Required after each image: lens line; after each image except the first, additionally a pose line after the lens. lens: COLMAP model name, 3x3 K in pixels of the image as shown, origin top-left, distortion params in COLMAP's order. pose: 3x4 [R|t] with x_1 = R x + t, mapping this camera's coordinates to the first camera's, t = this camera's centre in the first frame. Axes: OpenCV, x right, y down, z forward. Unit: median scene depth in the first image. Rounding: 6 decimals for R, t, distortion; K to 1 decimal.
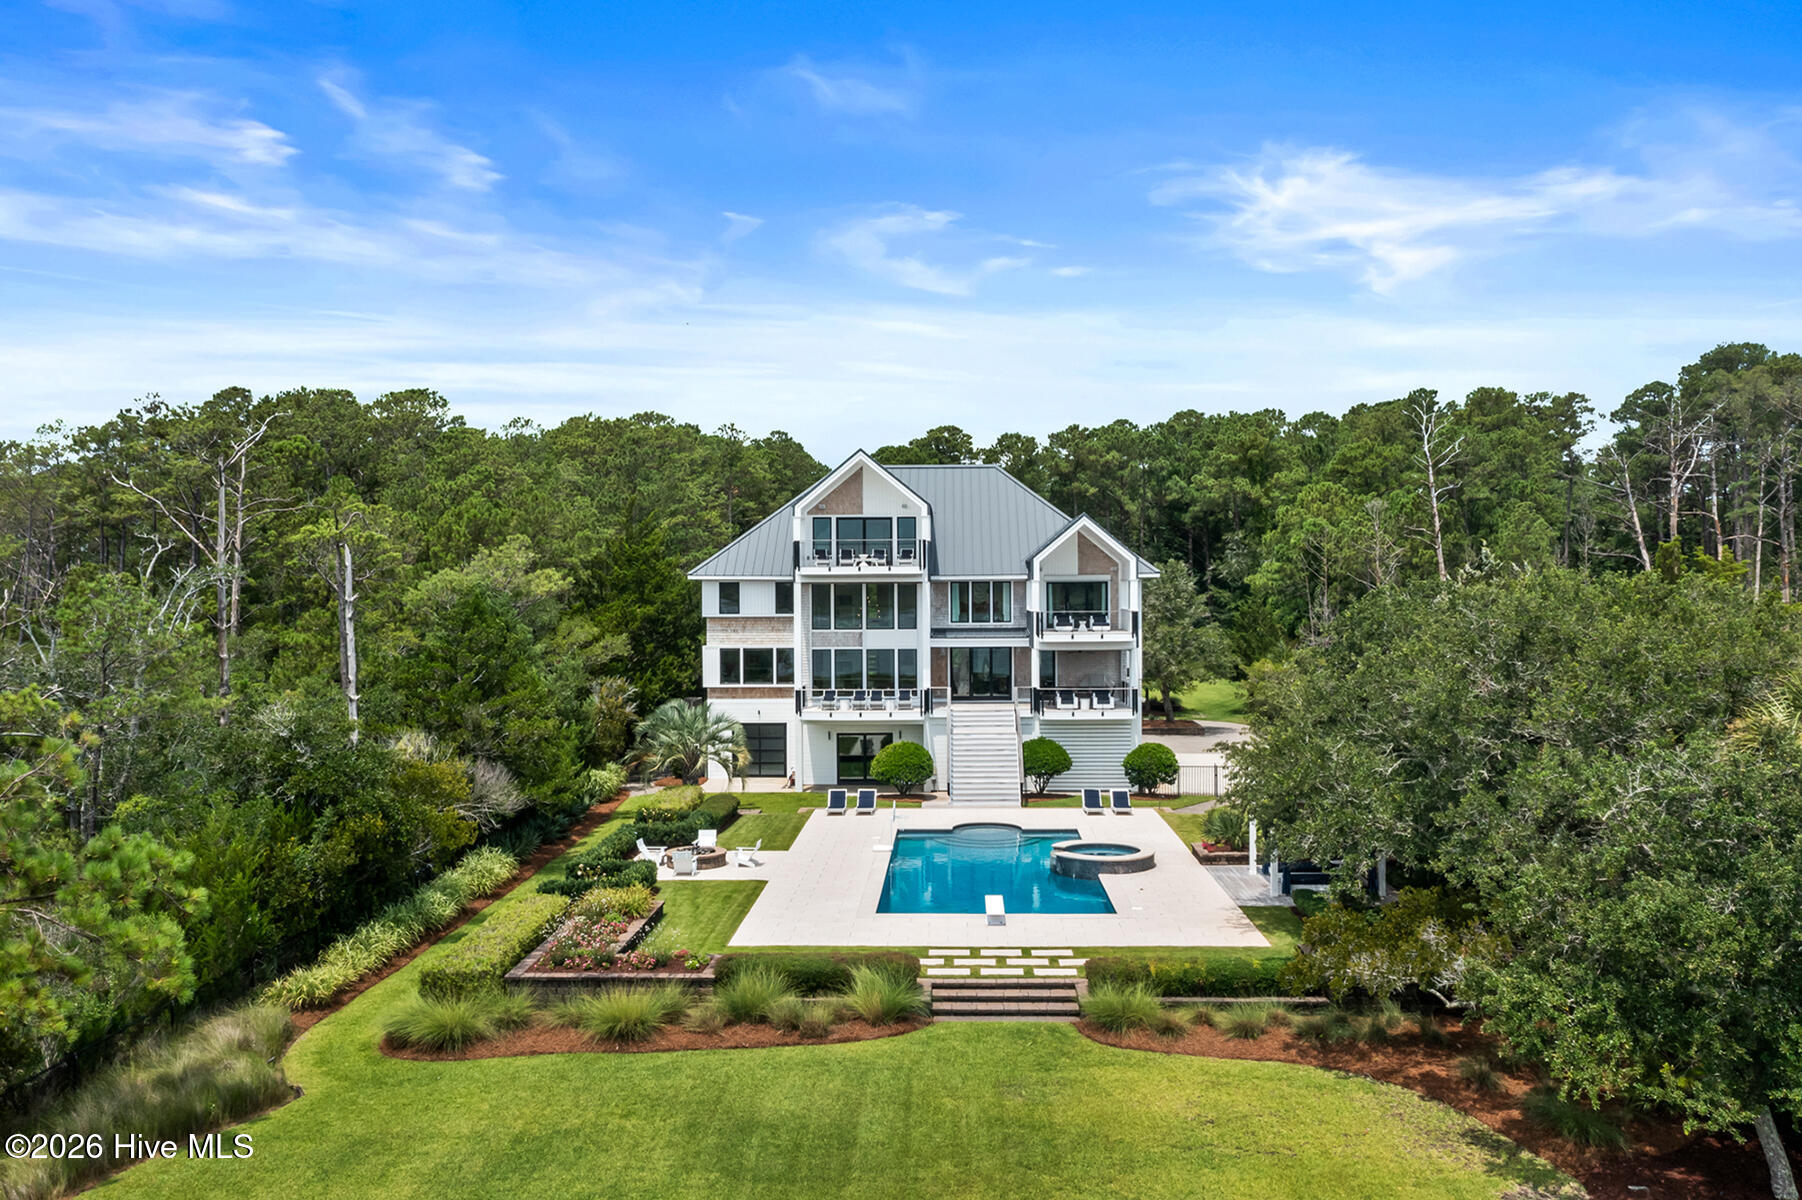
lens RADIAL K [[1459.7, 0, 890.4], [0, 1459.7, 612.8], [0, 0, 1]] dist [0.016323, 0.005221]
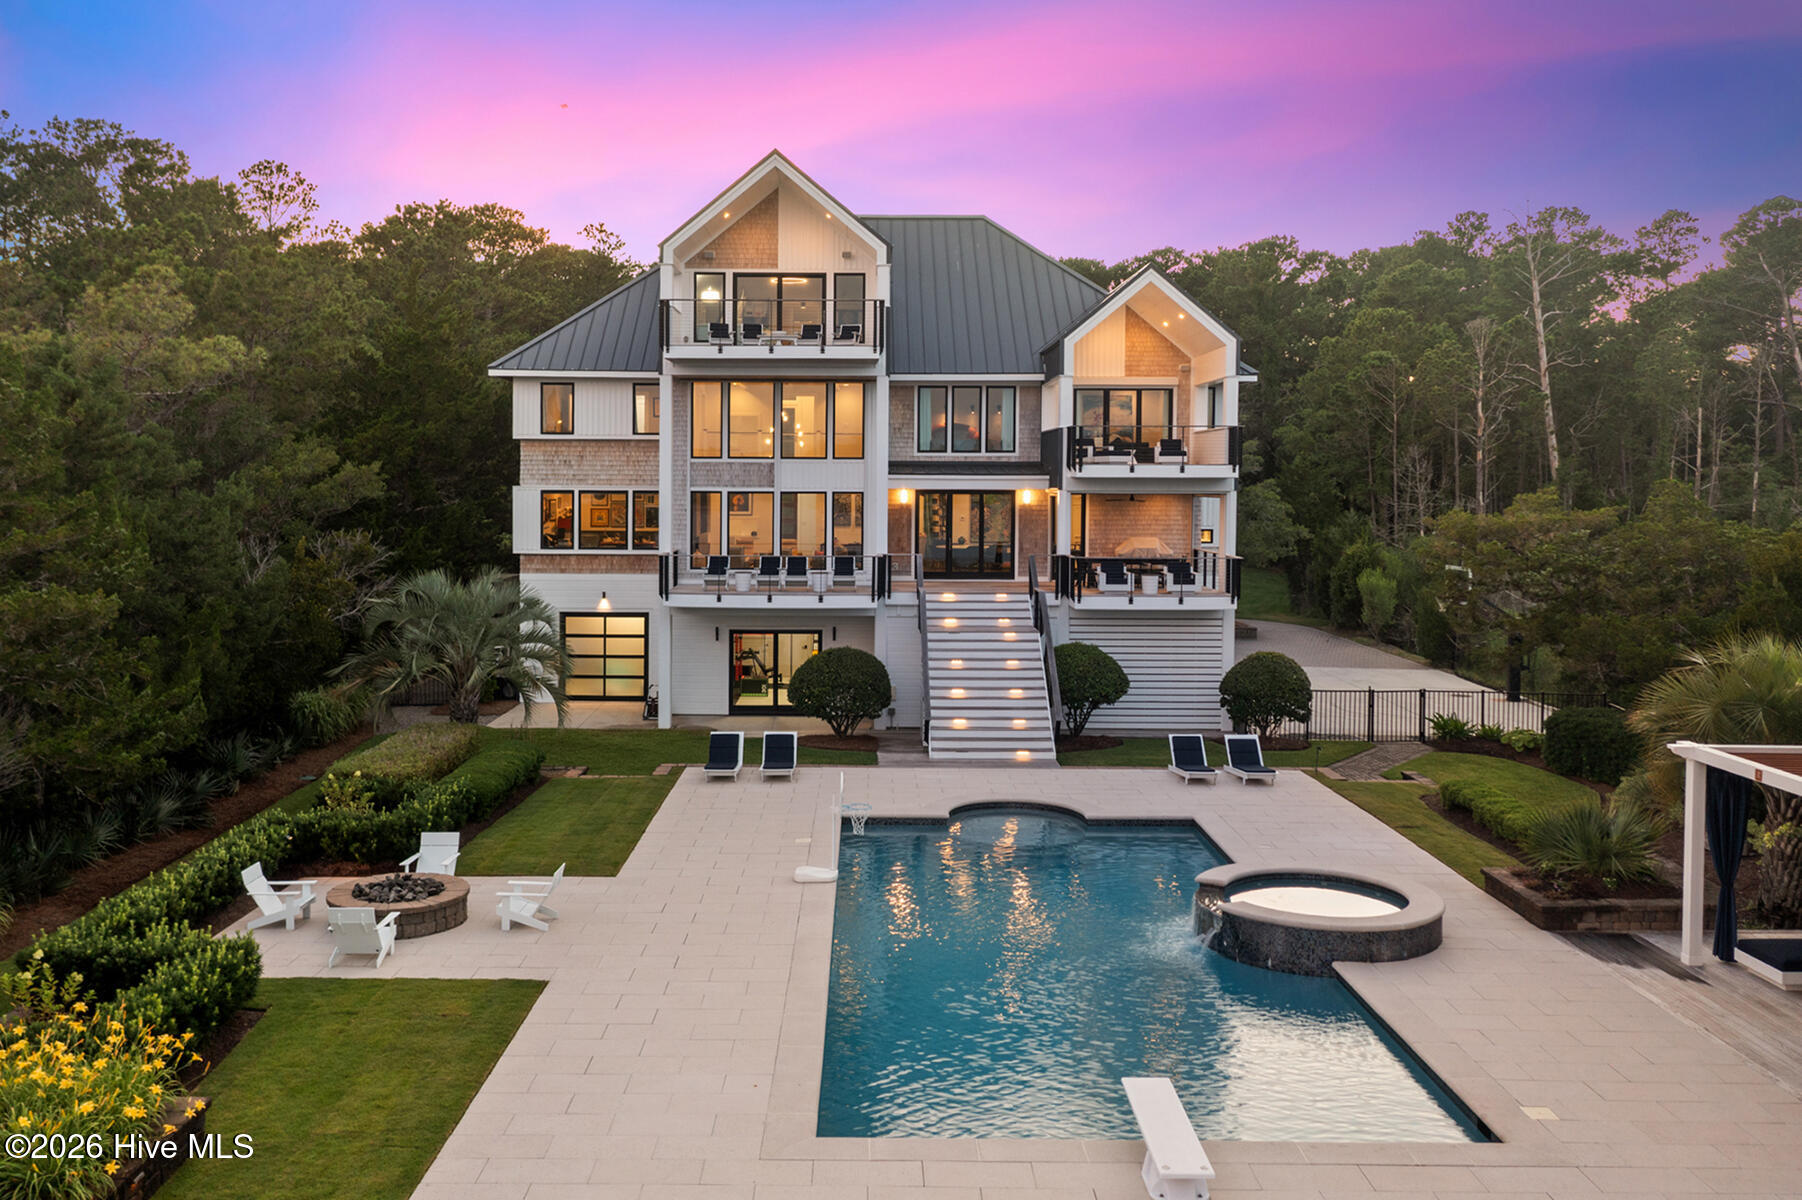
lens RADIAL K [[1510.7, 0, 843.4], [0, 1510.7, 576.8], [0, 0, 1]] dist [0.015698, 0.015763]
pose [[0.999487, 0.009409, 0.030598, -0.009769], [-0.010751, 0.998973, 0.044015, 0.034244], [-0.030152, -0.044322, 0.998562, 0.393957]]
